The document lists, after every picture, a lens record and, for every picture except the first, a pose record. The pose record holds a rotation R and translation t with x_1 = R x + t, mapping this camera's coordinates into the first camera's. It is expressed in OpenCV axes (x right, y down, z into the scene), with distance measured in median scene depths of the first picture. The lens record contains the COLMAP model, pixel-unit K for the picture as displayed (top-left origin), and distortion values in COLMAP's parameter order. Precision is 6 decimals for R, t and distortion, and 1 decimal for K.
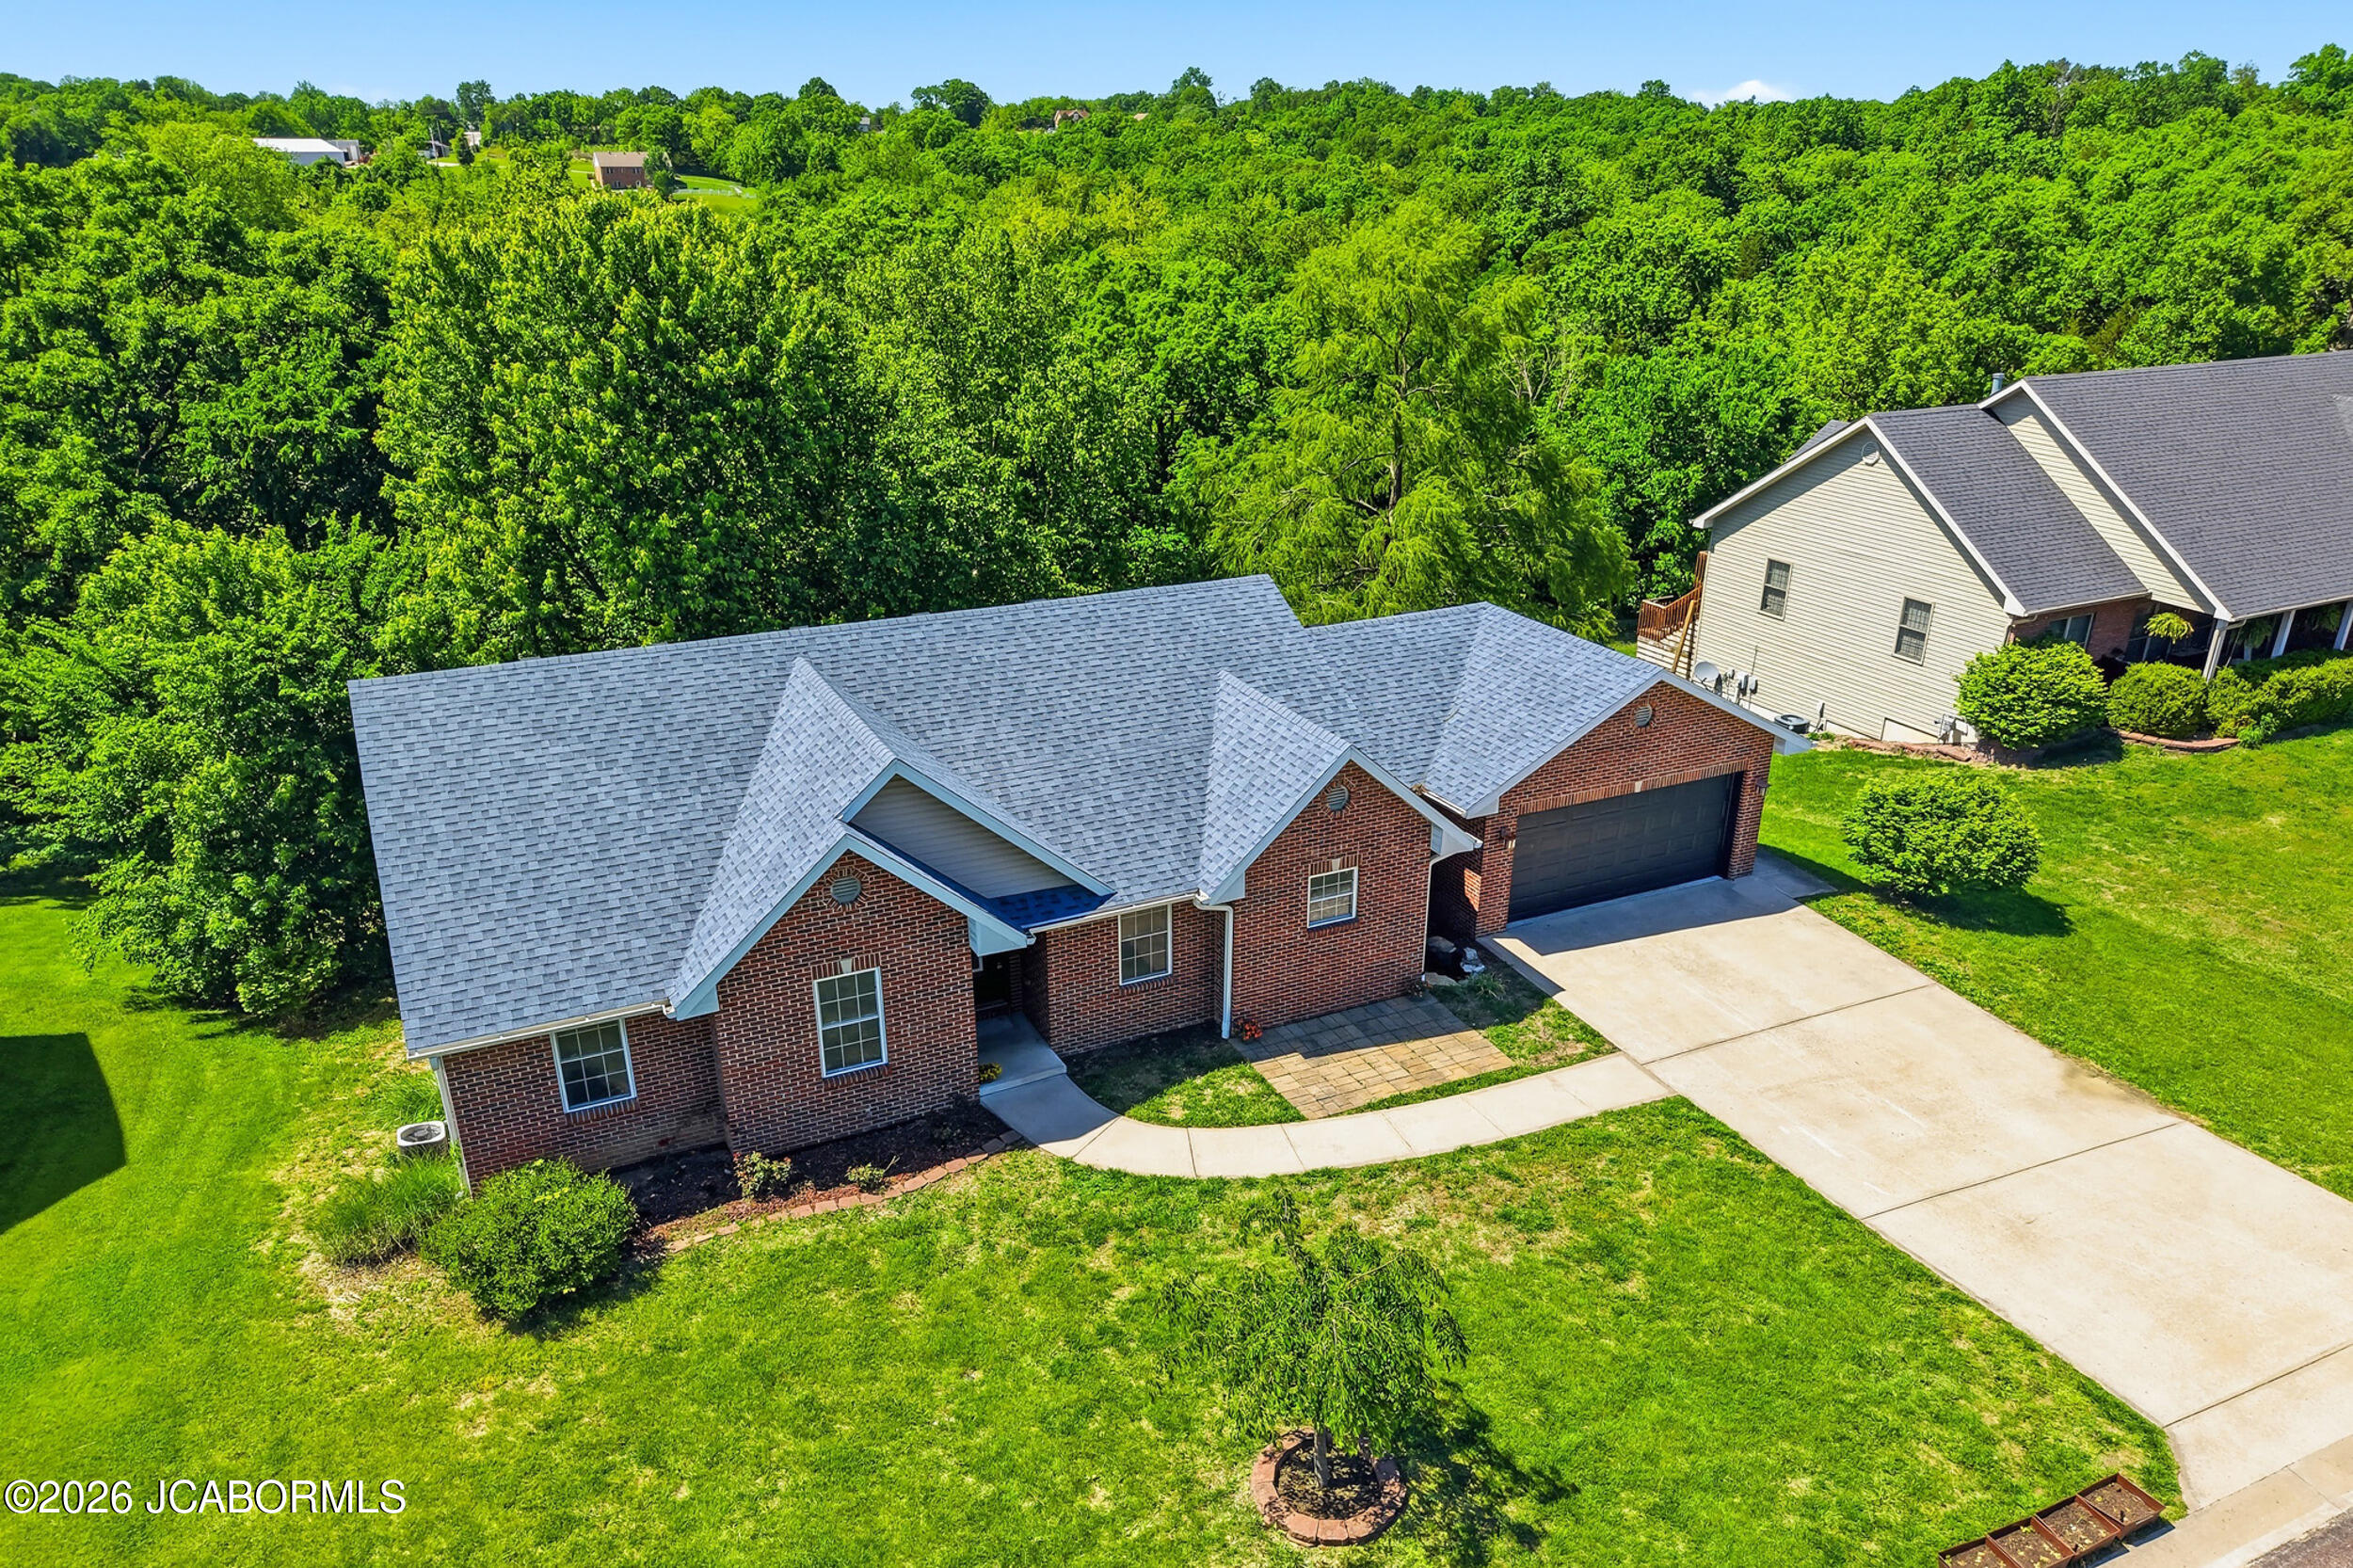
lens RADIAL K [[1518.9, 0, 1198.2], [0, 1518.9, 865.1], [0, 0, 1]] dist [0.008223, -0.000215]
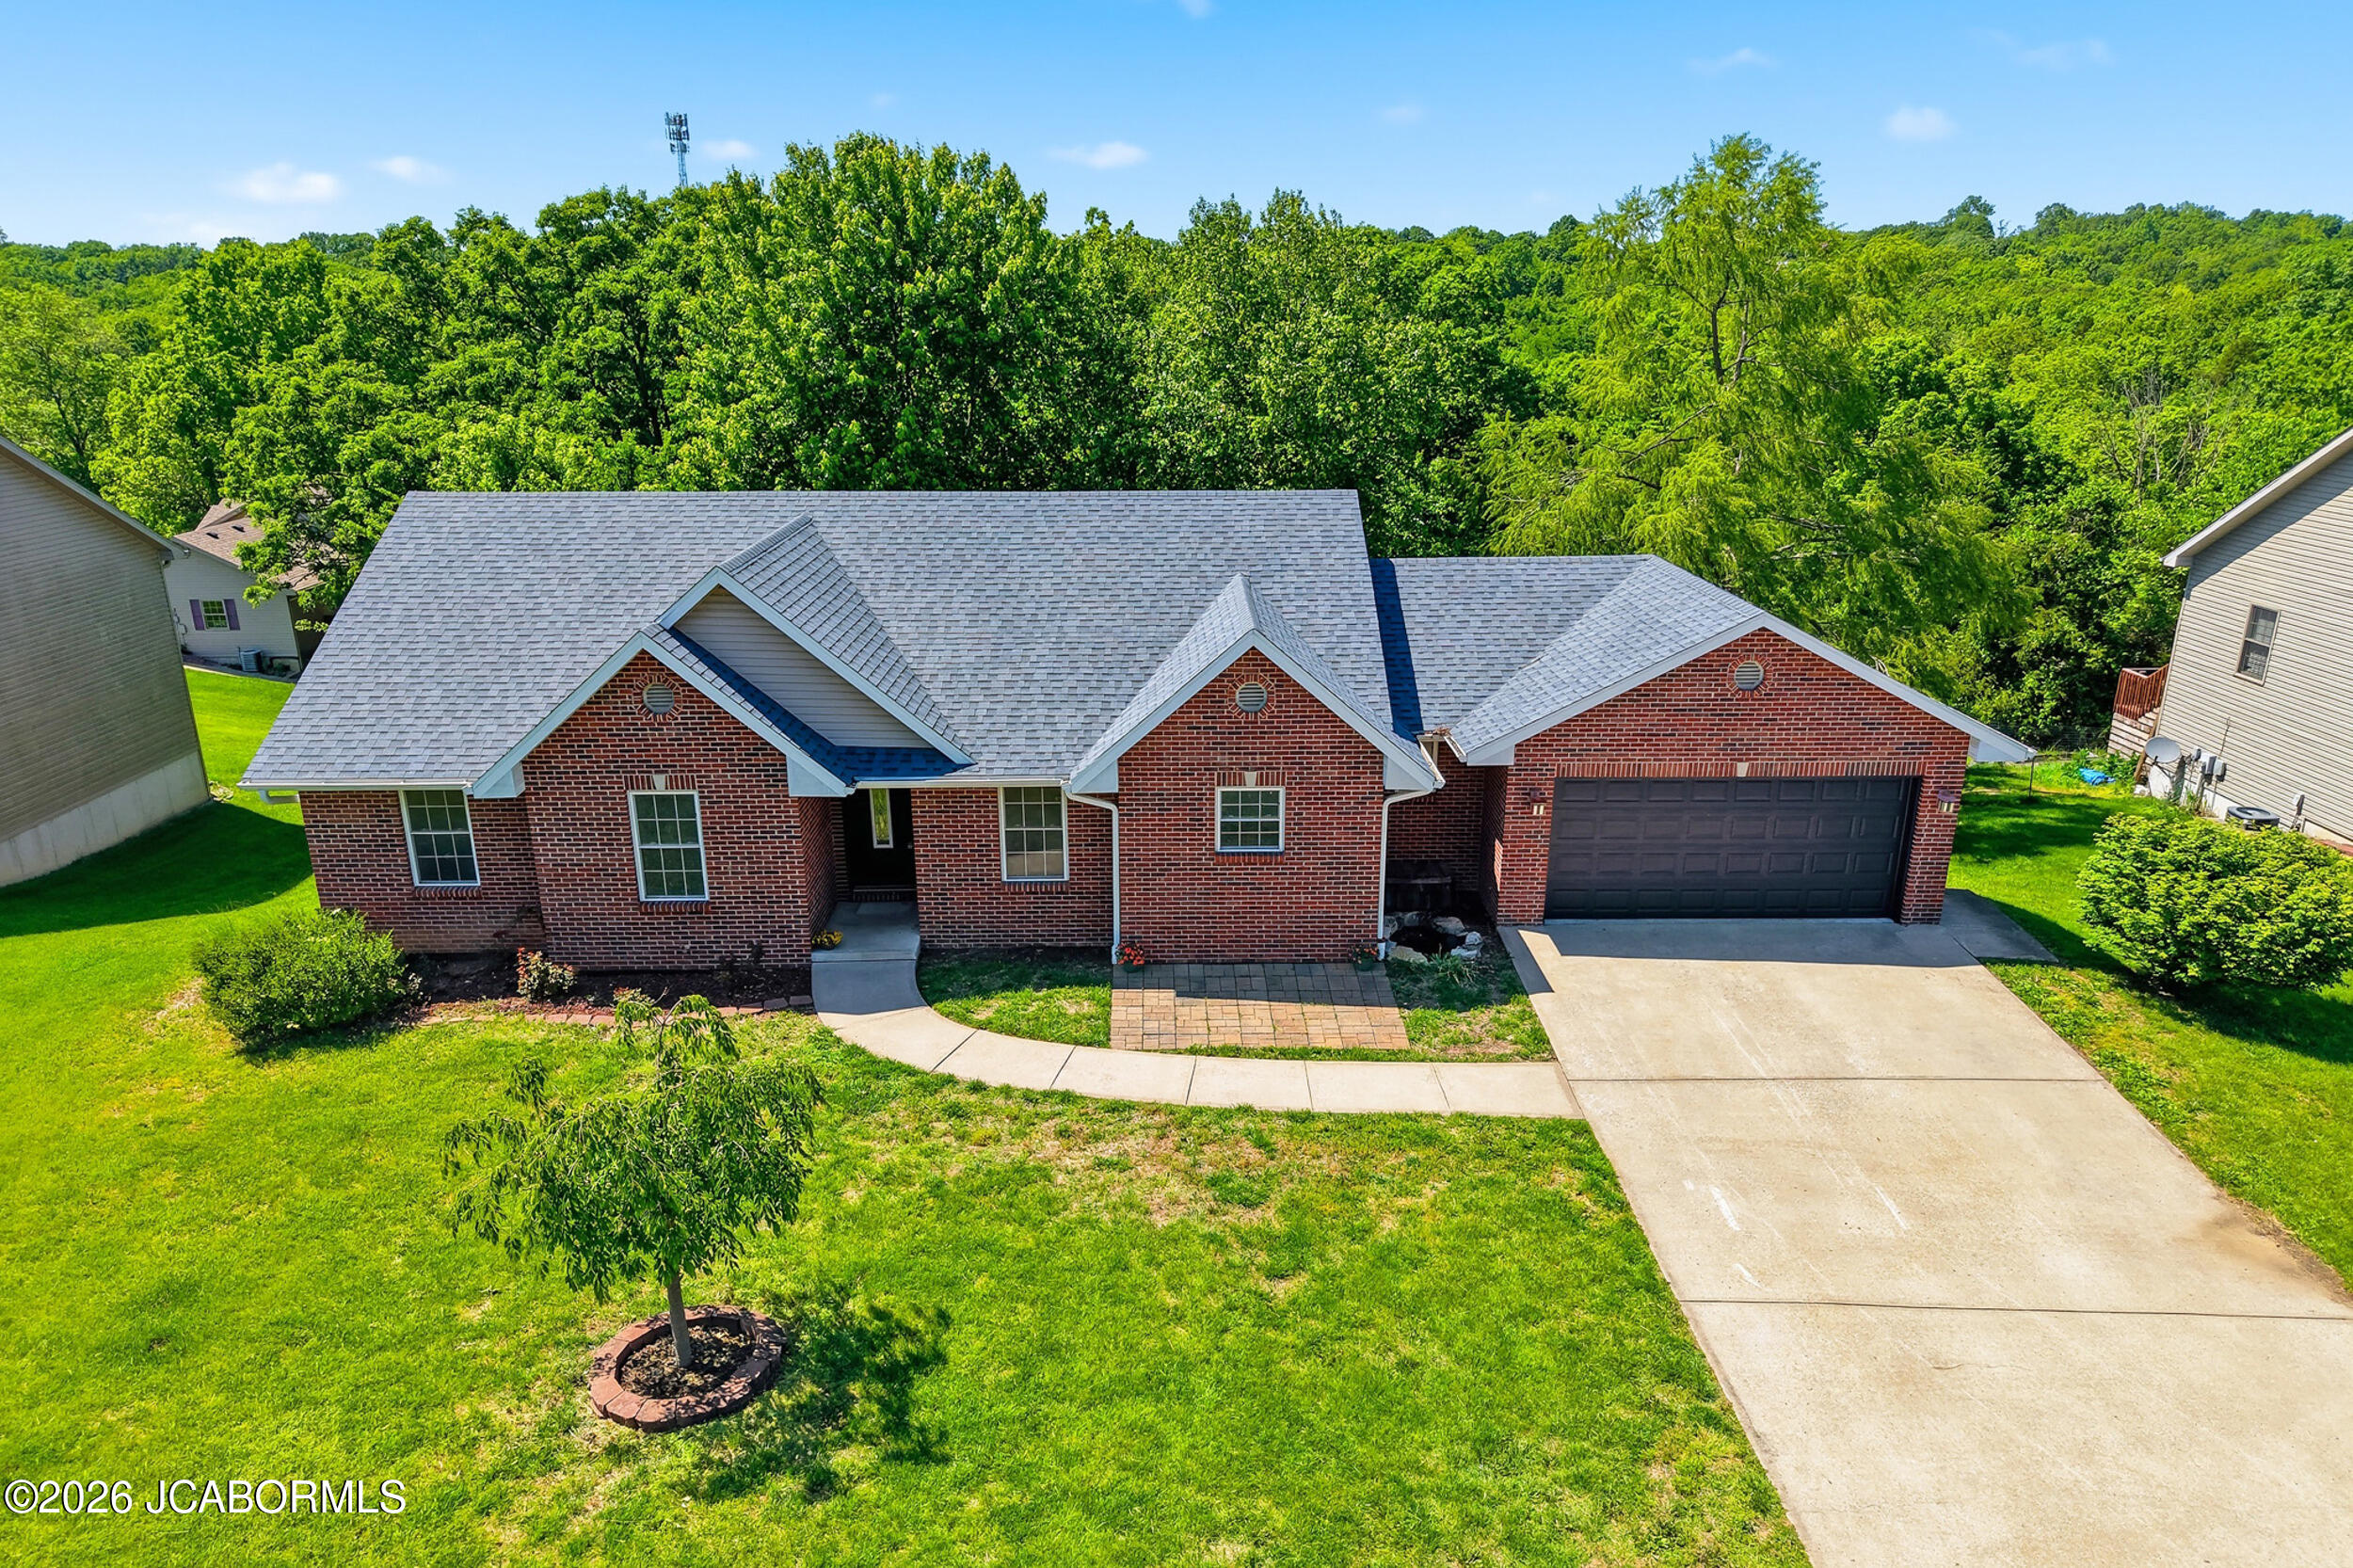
lens RADIAL K [[1518.9, 0, 1198.2], [0, 1518.9, 865.1], [0, 0, 1]] dist [0.008223, -0.000215]
pose [[0.912249, 0.142542, -0.384037, 0.386615], [-0.167924, 0.985241, -0.033202, 0.078415], [0.373636, 0.094778, 0.922721, 0.205346]]
